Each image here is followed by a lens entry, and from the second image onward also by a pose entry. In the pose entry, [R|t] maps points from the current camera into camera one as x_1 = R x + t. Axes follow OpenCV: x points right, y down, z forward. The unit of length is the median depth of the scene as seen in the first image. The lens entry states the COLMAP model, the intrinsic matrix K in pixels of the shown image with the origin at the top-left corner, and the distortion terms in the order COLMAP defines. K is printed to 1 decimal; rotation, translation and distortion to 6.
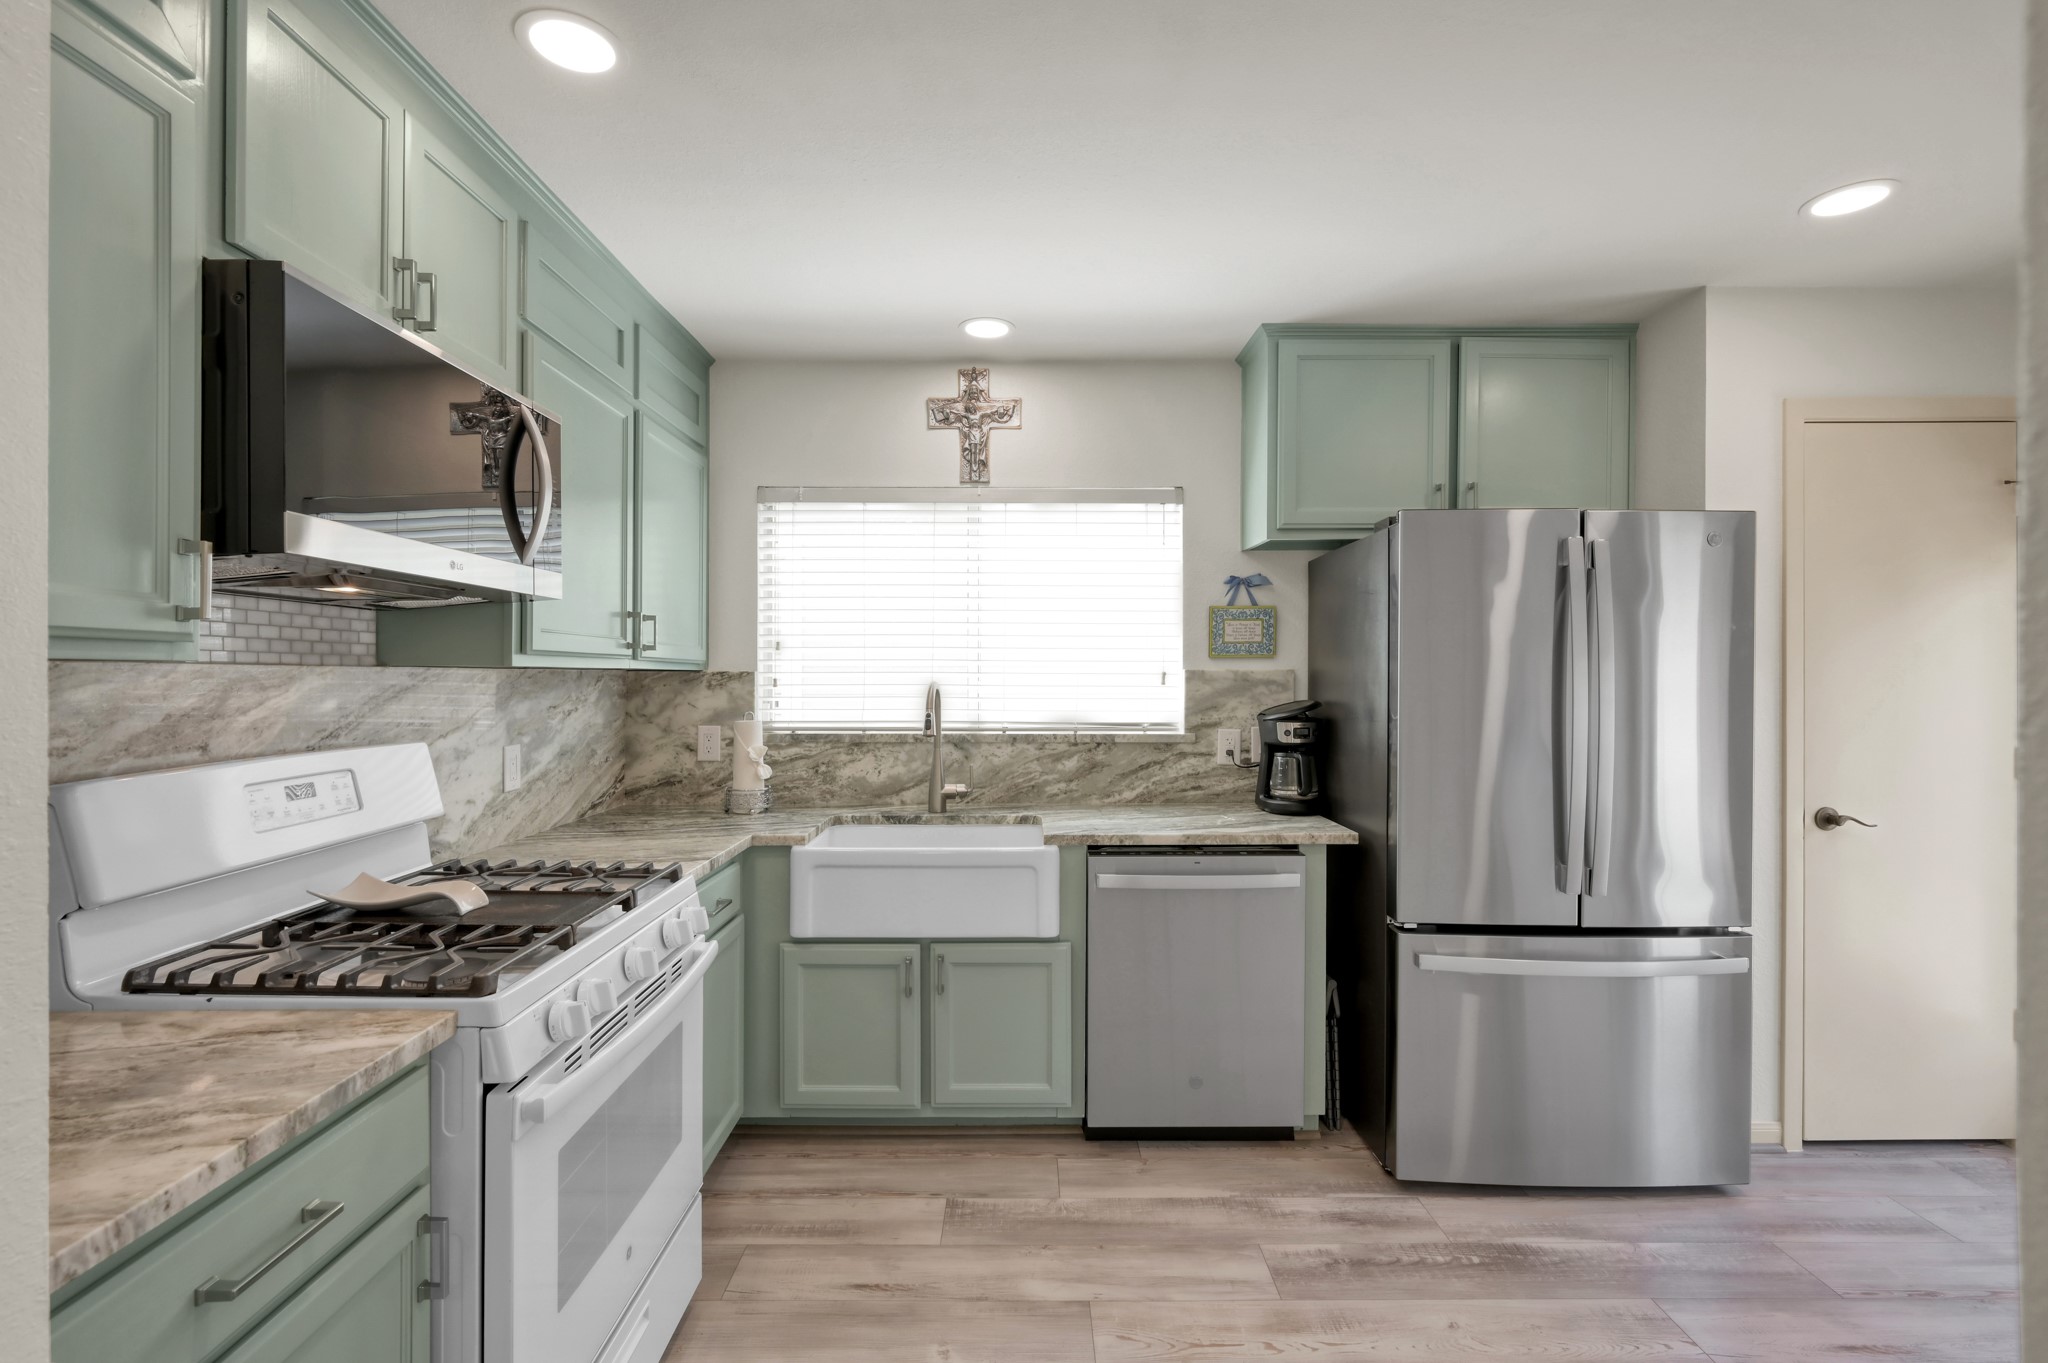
lens RADIAL K [[922.3, 0, 1021.6], [0, 922.3, 677.5], [0, 0, 1]] dist [-0.002285, 0.000069]
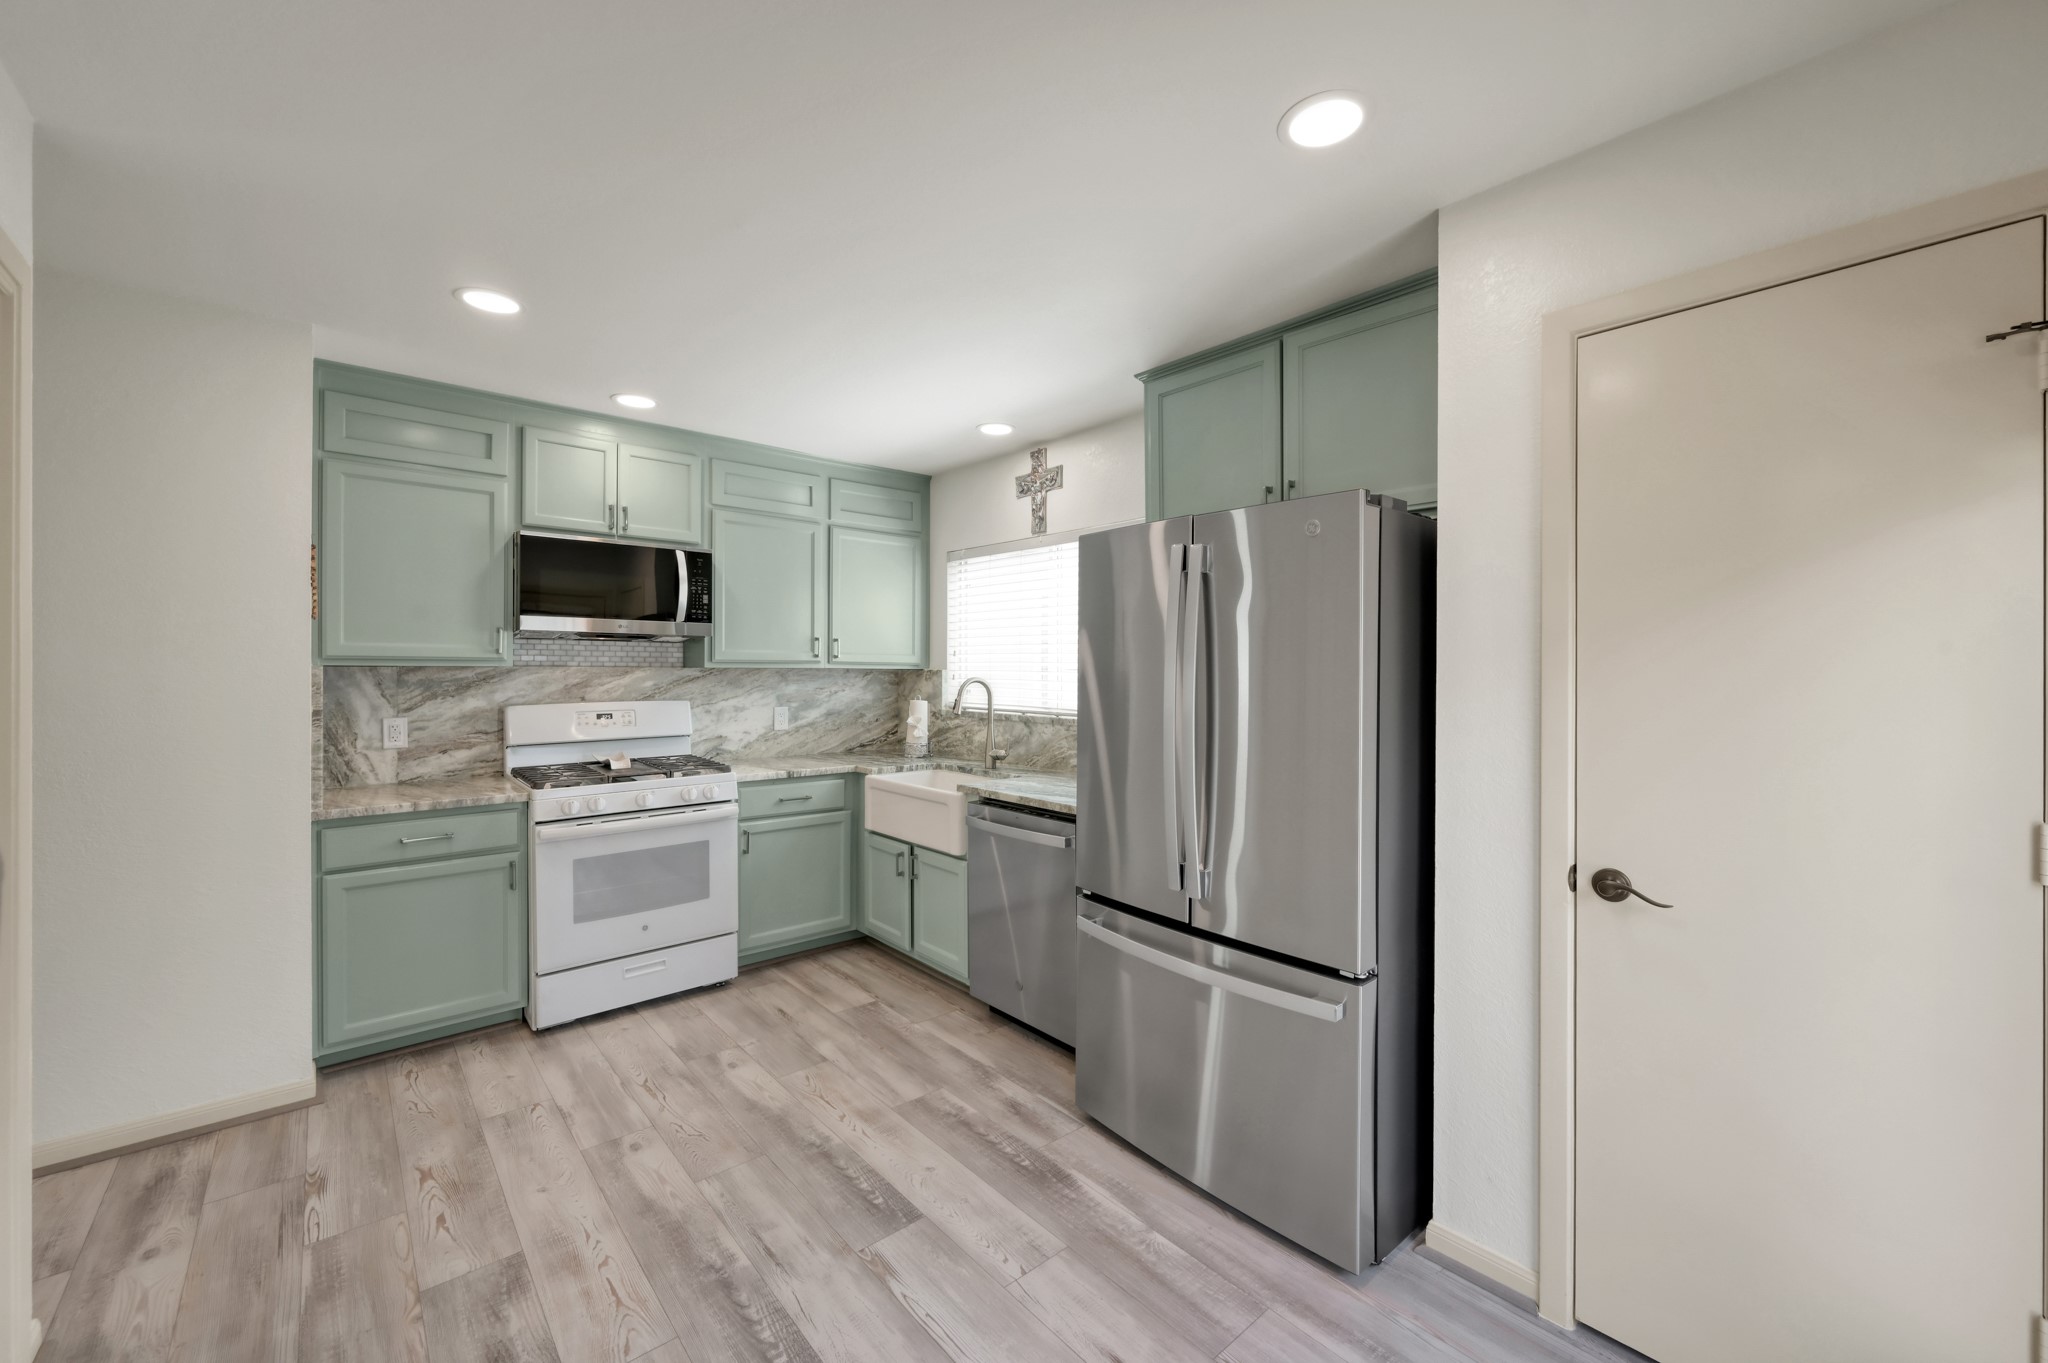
lens RADIAL K [[803.3, 0, 1022.3], [0, 803.3, 671.0], [0, 0, 1]] dist [-0.002312, 0.000916]
pose [[0.659313, 0.006226, -0.751842, 1.036979], [-0.007840, 0.999968, 0.001406, -0.009485], [0.751827, 0.004967, 0.659341, 0.246635]]
